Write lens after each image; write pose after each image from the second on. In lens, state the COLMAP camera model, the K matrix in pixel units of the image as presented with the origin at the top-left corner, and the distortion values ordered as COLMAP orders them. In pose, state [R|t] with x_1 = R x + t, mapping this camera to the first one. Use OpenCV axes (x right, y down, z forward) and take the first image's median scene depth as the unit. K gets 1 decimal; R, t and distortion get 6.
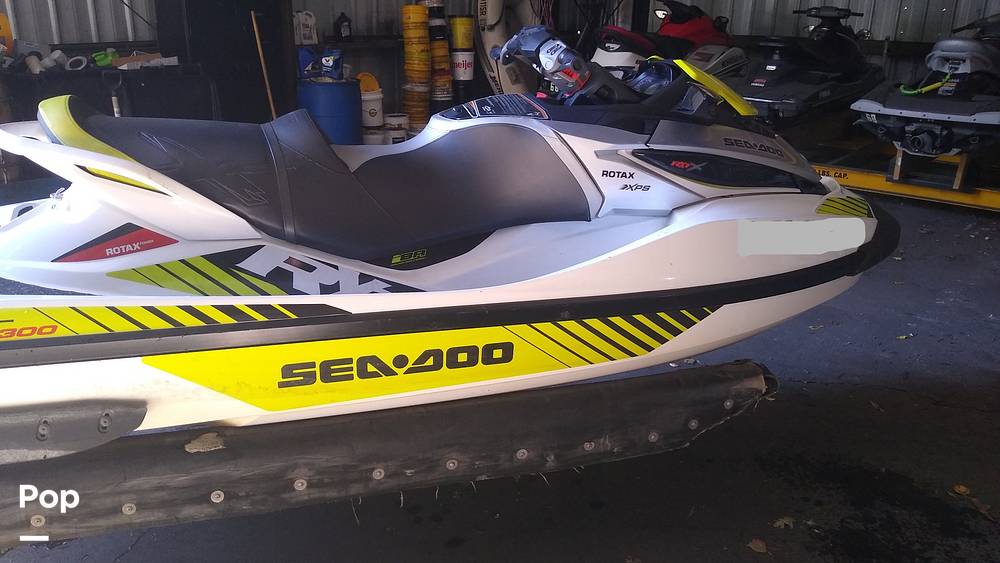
lens RADIAL K [[783.4, 0, 502.7], [0, 783.4, 285.0], [0, 0, 1]] dist [0.086921, -0.156424]
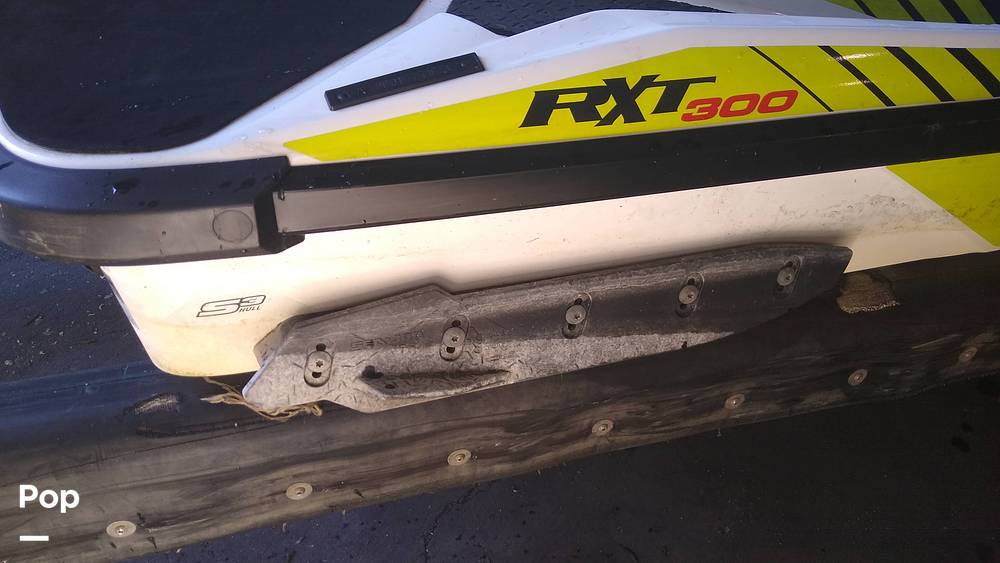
lens RADIAL K [[783.4, 0, 502.7], [0, 783.4, 285.0], [0, 0, 1]] dist [0.086921, -0.156424]
pose [[0.999174, 0.029185, 0.028290, -0.558892], [-0.037701, 0.925561, 0.376718, -0.006588], [-0.015189, -0.377473, 0.925896, 0.423291]]
